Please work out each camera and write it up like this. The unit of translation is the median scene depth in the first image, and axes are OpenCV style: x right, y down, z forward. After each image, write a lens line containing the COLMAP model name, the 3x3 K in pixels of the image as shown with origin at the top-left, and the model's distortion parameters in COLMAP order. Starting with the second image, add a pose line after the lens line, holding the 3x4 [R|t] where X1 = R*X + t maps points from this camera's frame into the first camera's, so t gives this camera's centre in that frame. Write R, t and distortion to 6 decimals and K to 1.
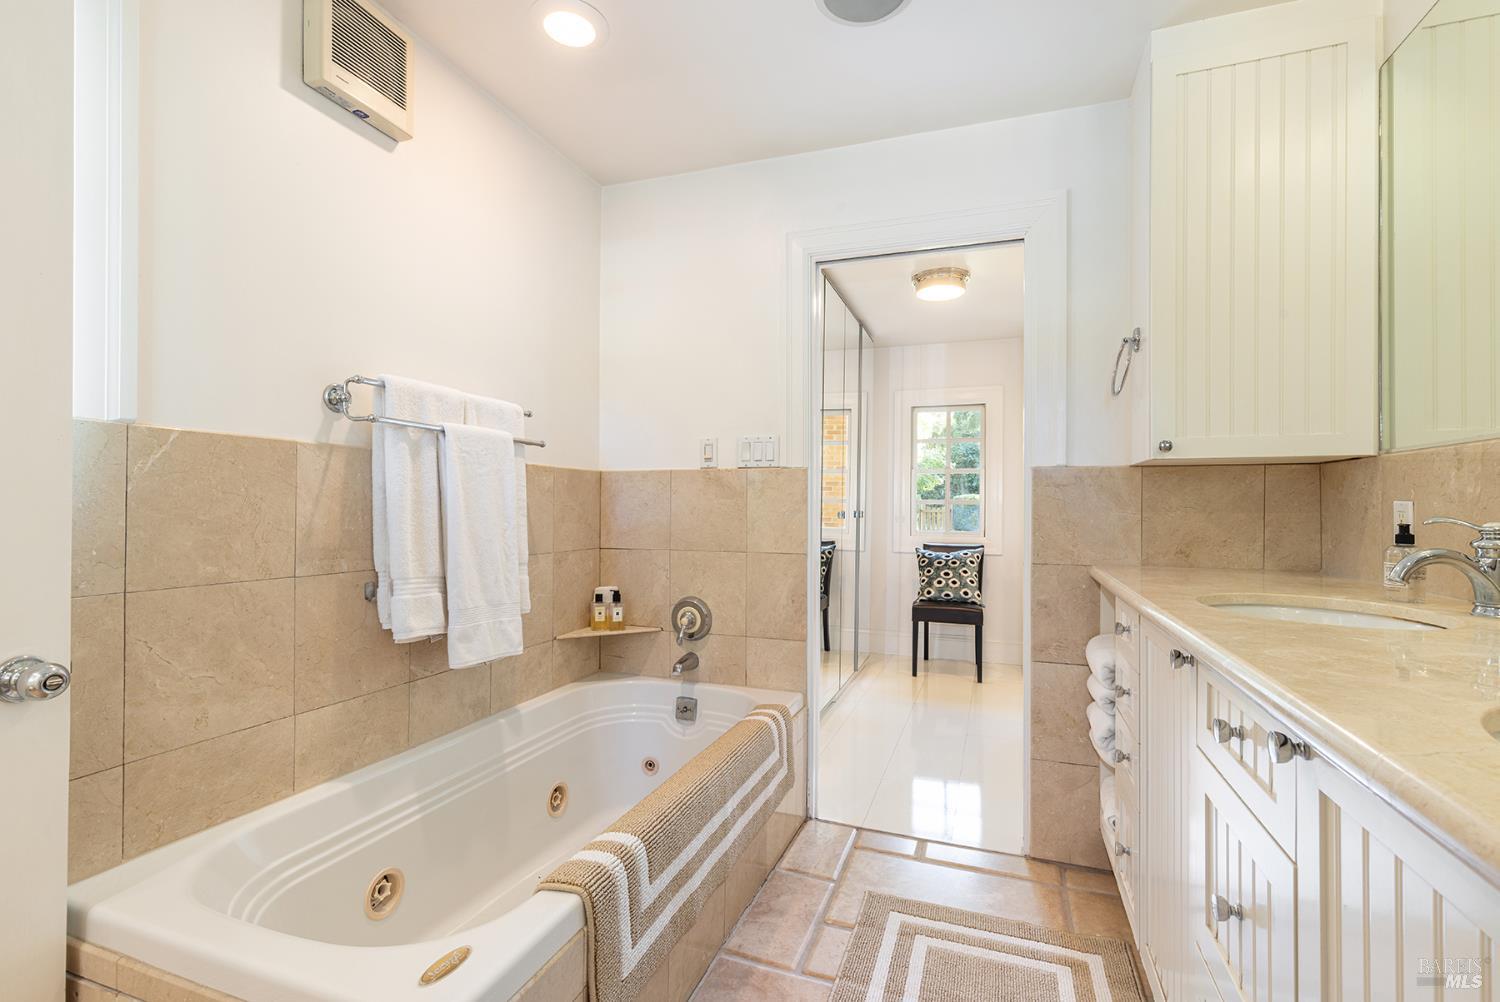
lens RADIAL K [[679.2, 0, 752.6], [0, 679.2, 501.8], [0, 0, 1]] dist [-0.000037, -0.000199]
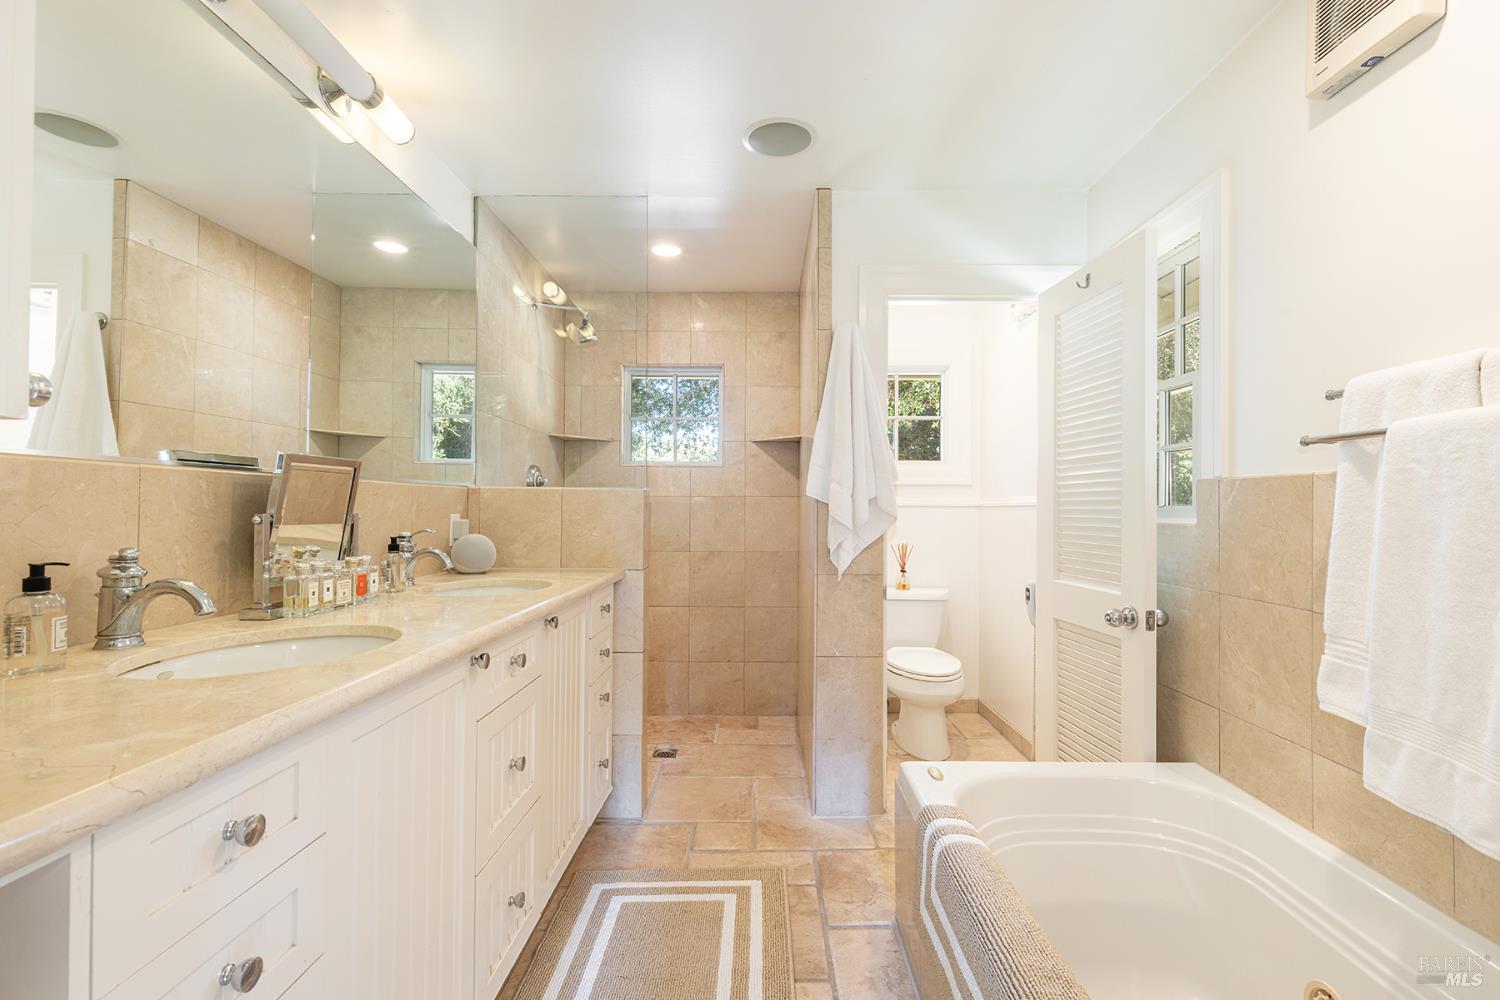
lens RADIAL K [[679.2, 0, 754.9], [0, 679.2, 503.3], [0, 0, 1]] dist [-0.000037, -0.000199]
pose [[-0.942556, -0.014412, -0.333738, 0.457483], [-0.009751, 0.999830, -0.015636, -0.024813], [0.333907, -0.011484, -0.942536, 1.797523]]
